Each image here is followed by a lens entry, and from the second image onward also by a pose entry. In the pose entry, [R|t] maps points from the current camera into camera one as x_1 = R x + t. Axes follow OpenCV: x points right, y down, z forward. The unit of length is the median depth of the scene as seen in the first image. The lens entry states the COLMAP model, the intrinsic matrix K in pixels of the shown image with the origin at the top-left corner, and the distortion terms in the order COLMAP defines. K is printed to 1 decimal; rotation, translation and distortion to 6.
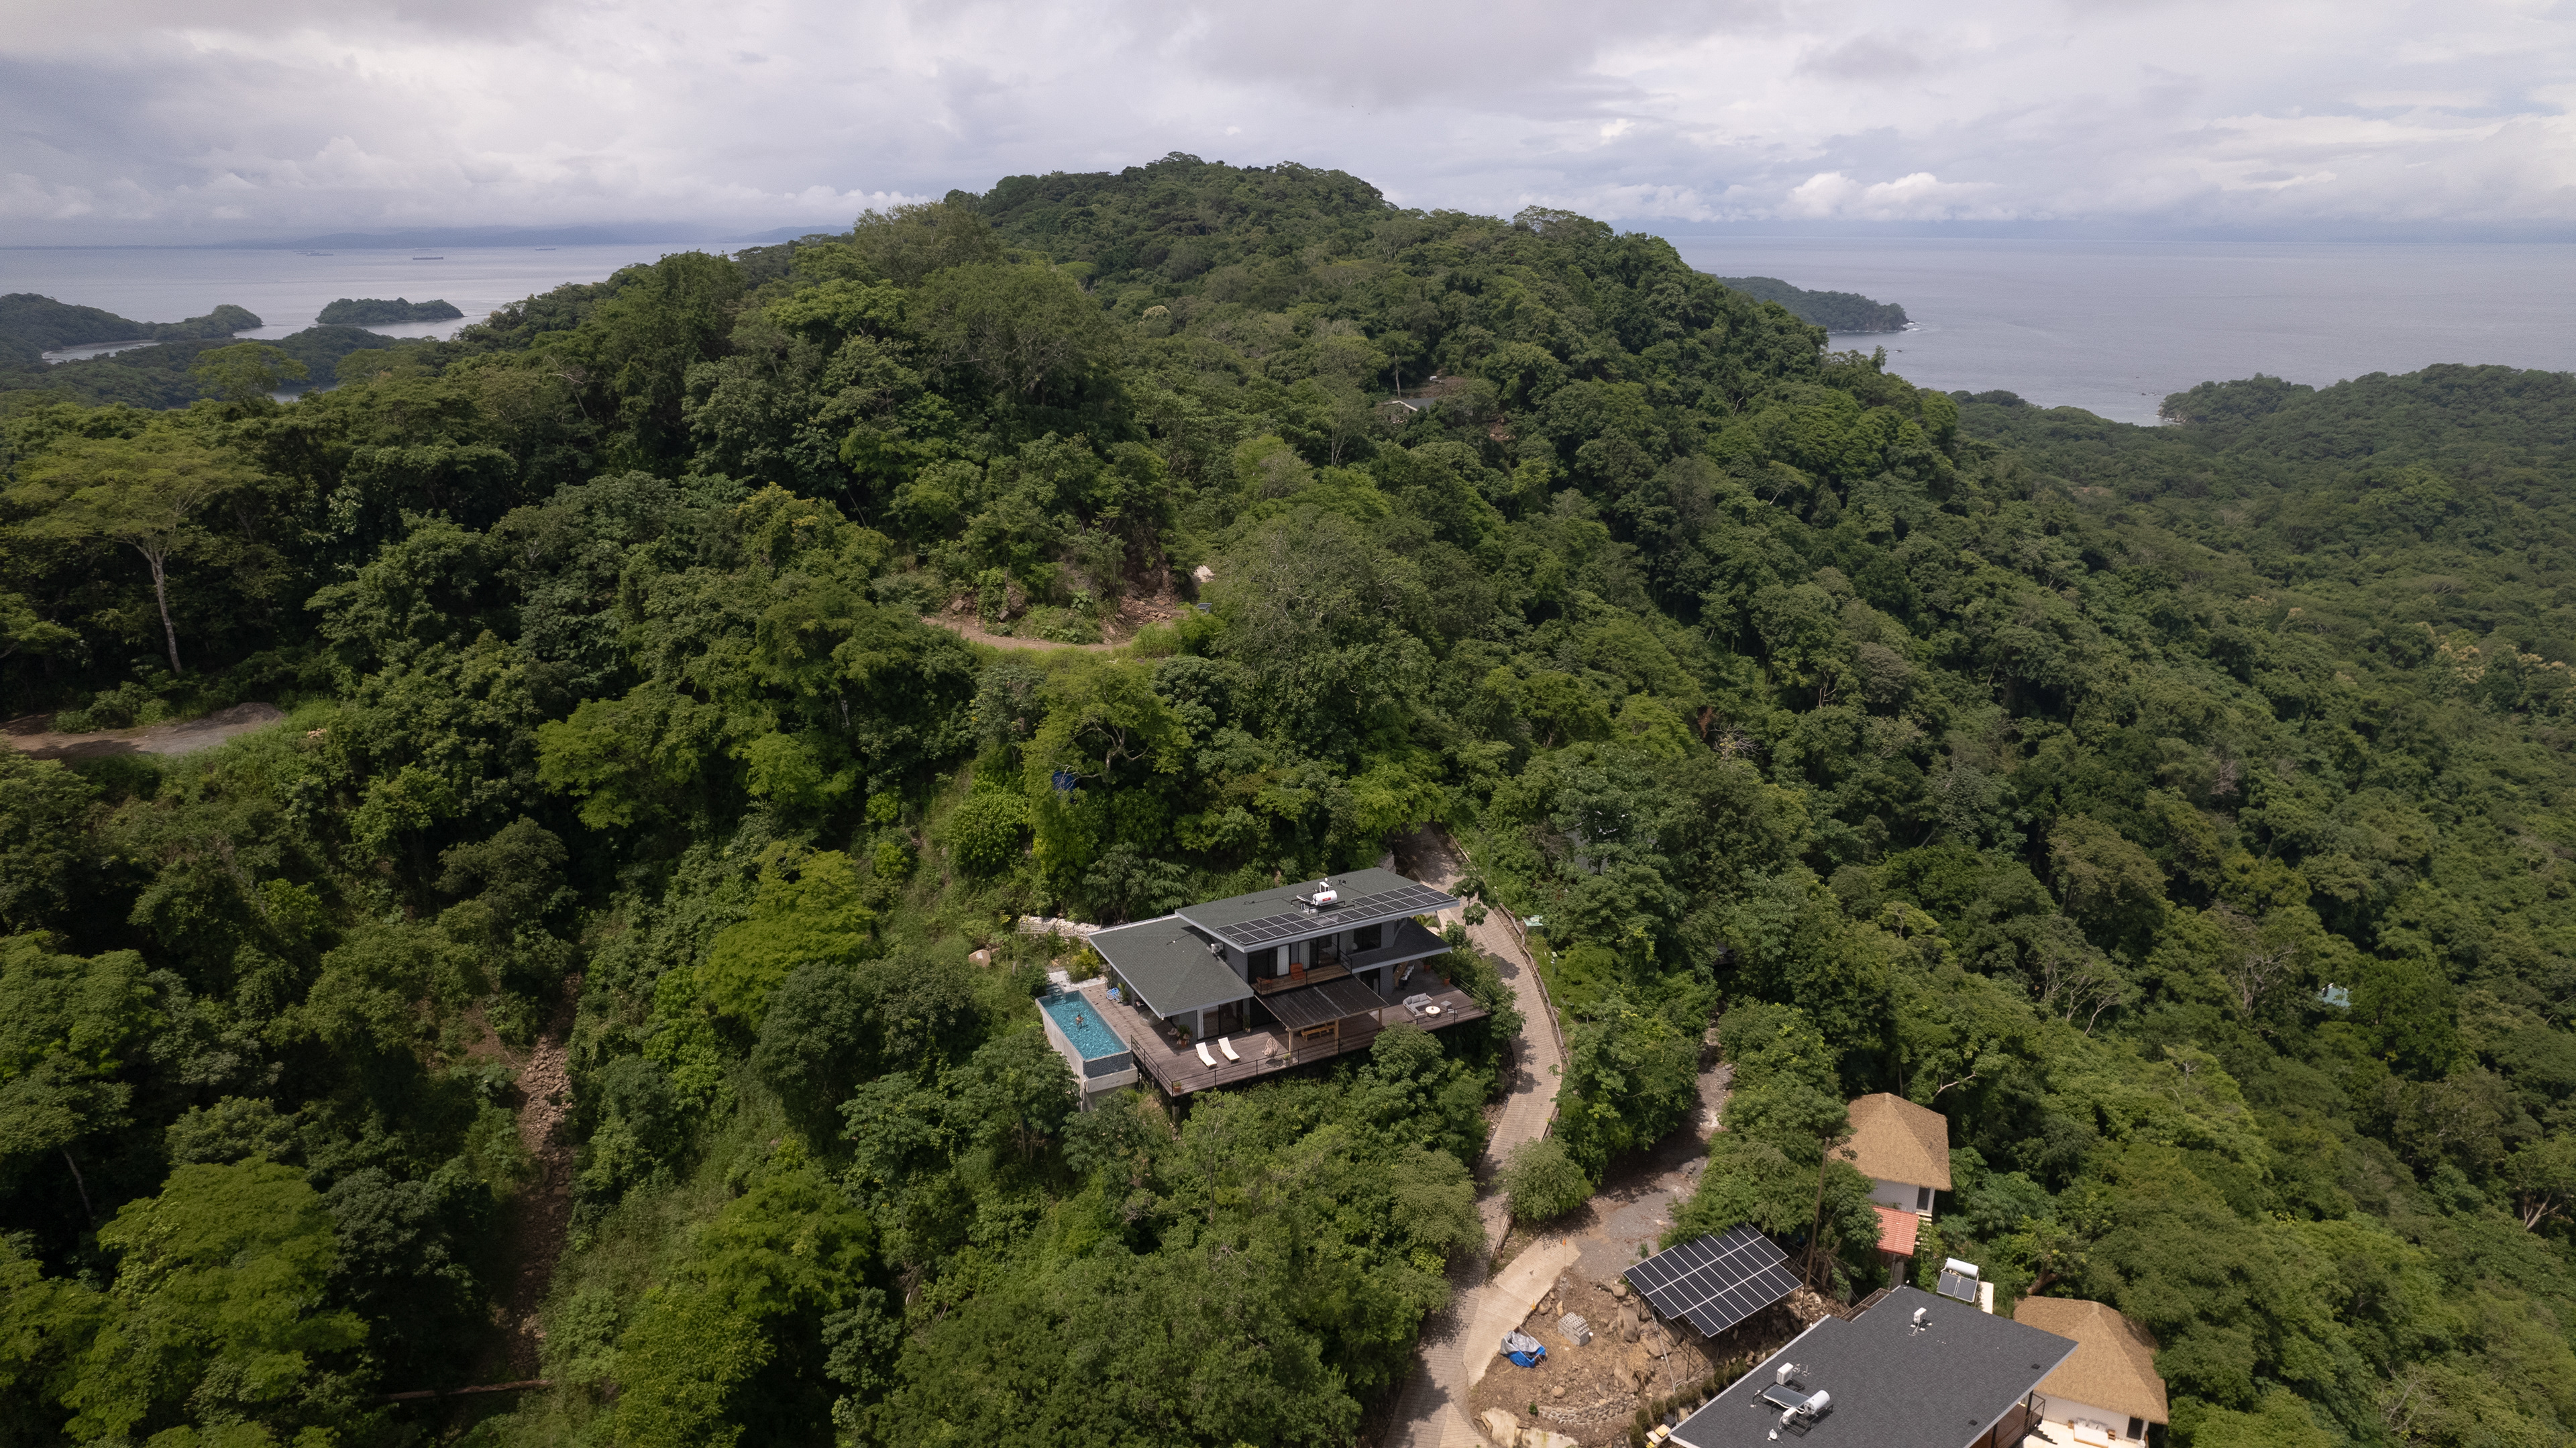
lens RADIAL K [[1694.1, 0, 1294.2], [0, 1694.1, 734.3], [0, 0, 1]] dist [-0.084370, 0.084404]
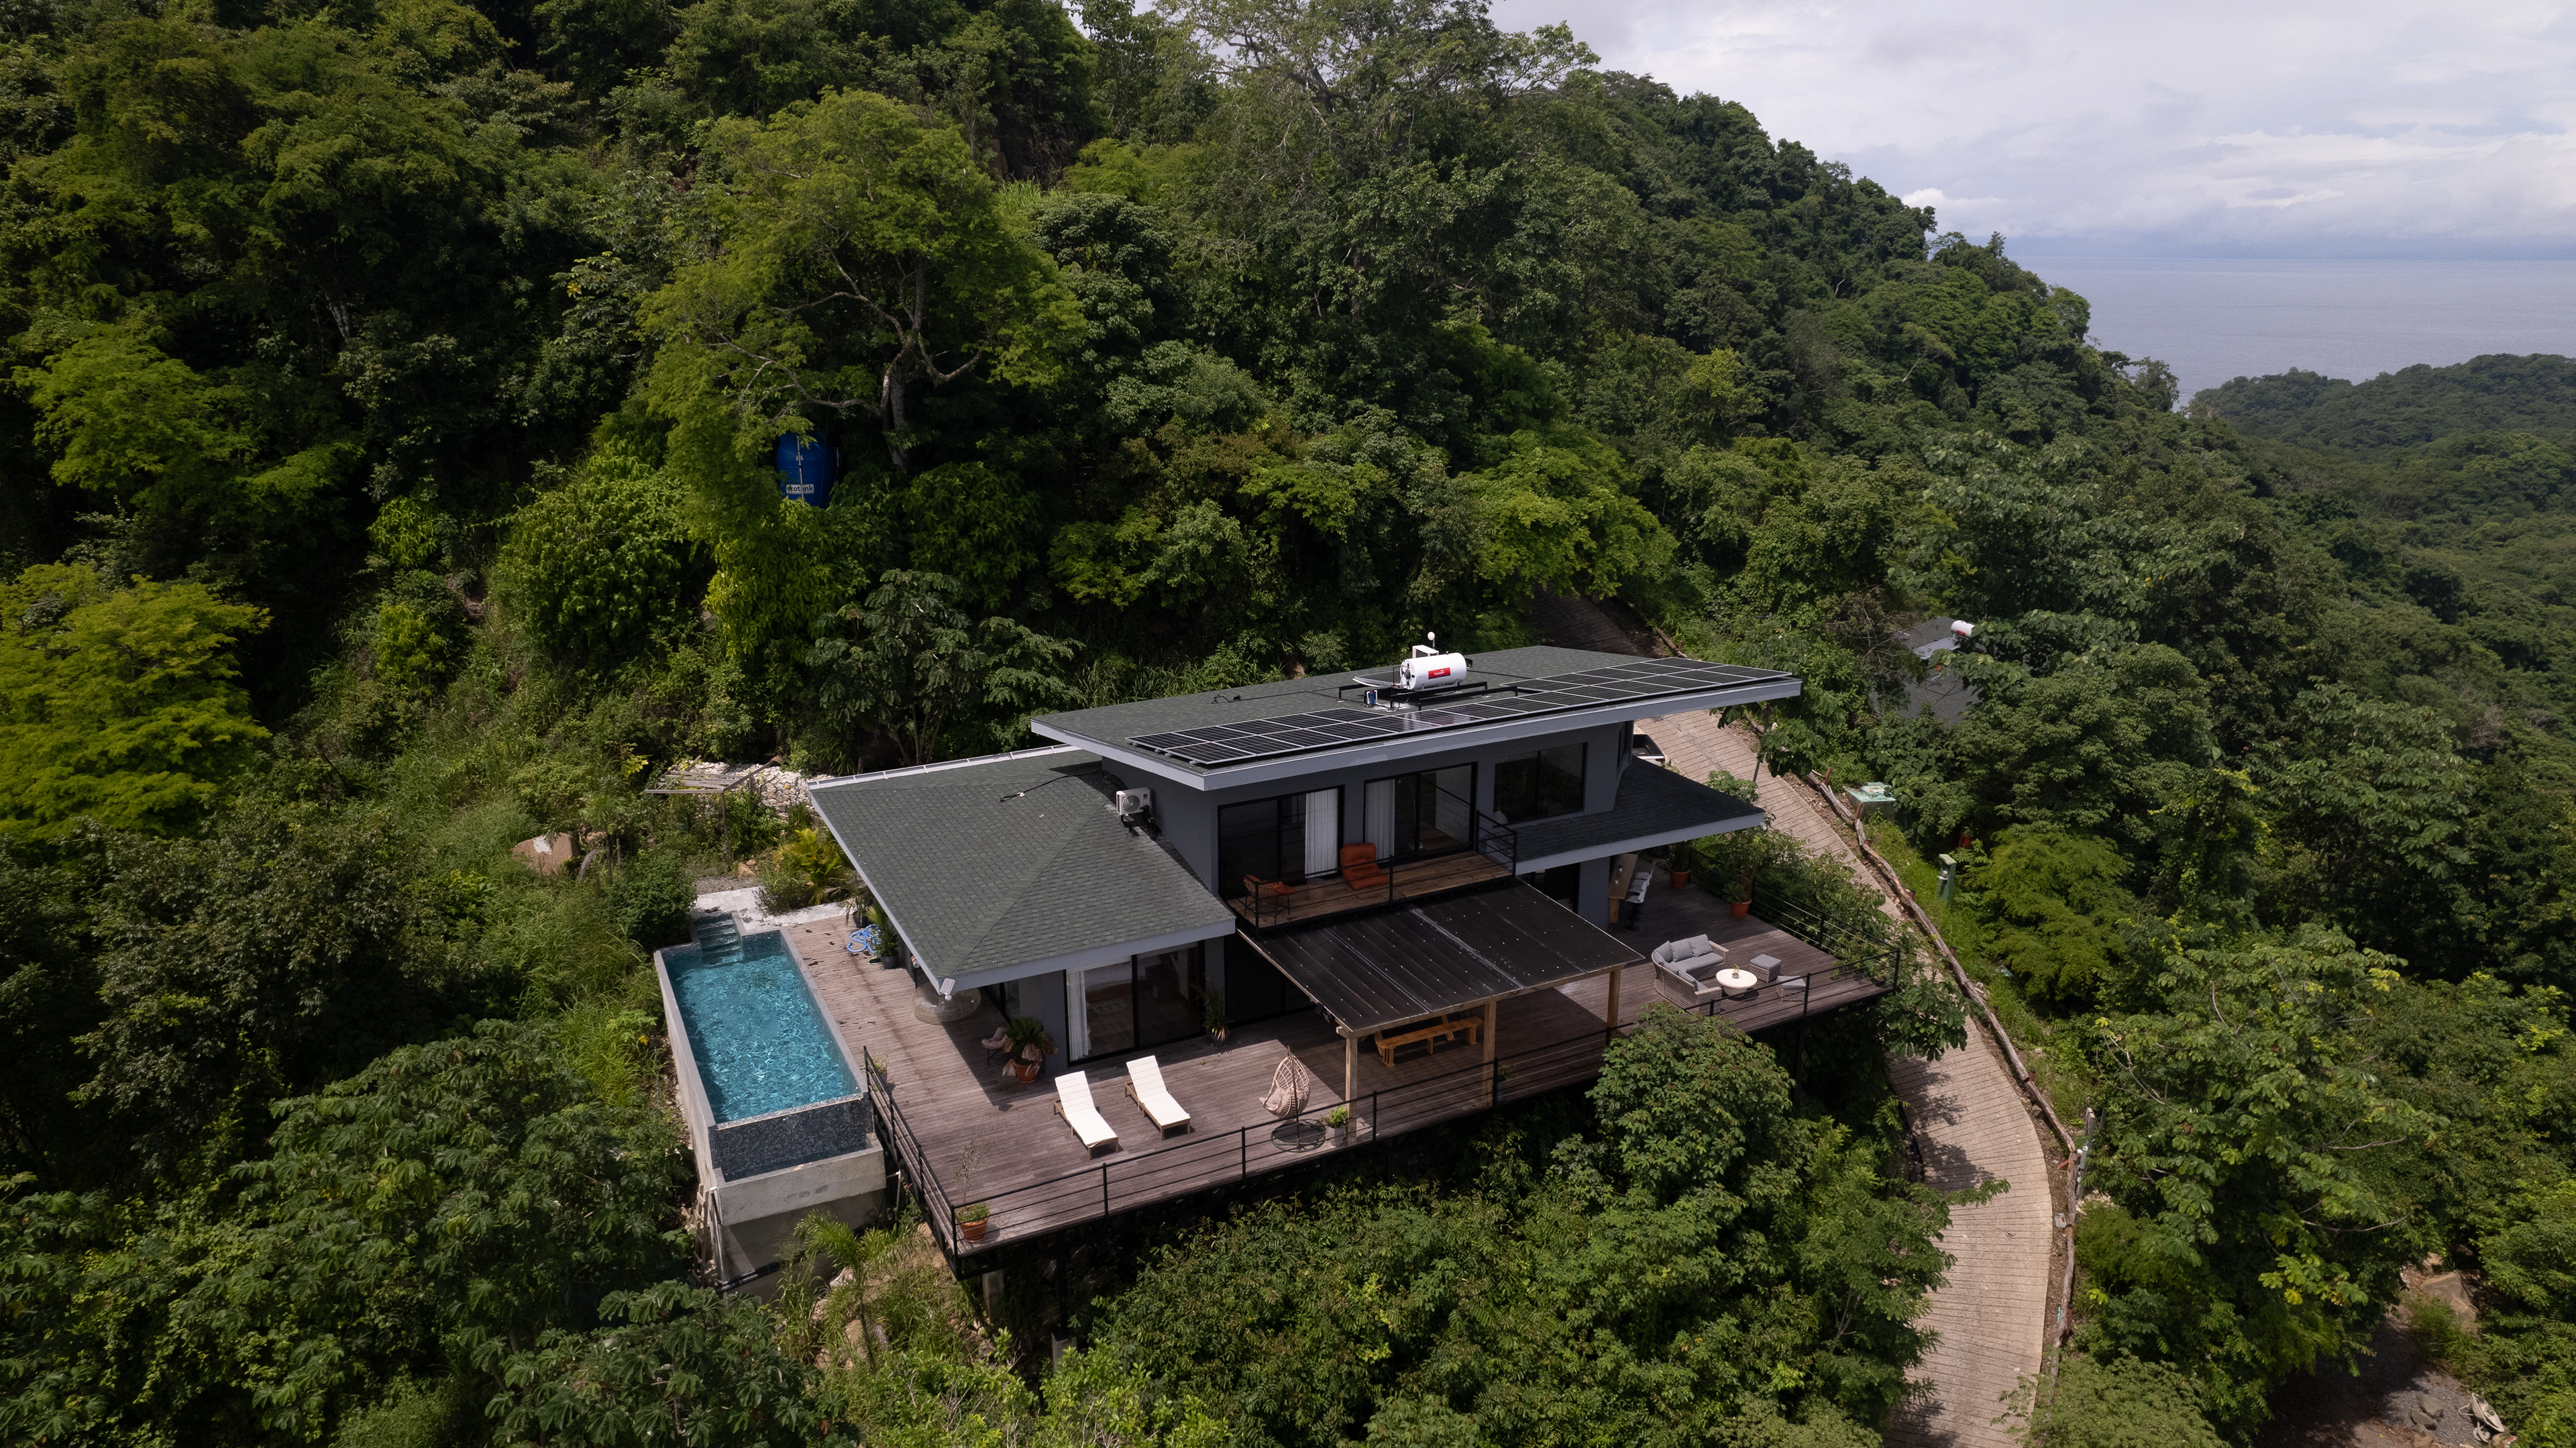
lens RADIAL K [[1694.1, 0, 1294.2], [0, 1694.1, 734.3], [0, 0, 1]] dist [-0.084370, 0.084404]
pose [[1.000000, 0.000534, 0.000029, -0.010843], [-0.000534, 0.999944, -0.010548, 0.104646], [-0.000034, 0.010548, 0.999944, 0.583673]]
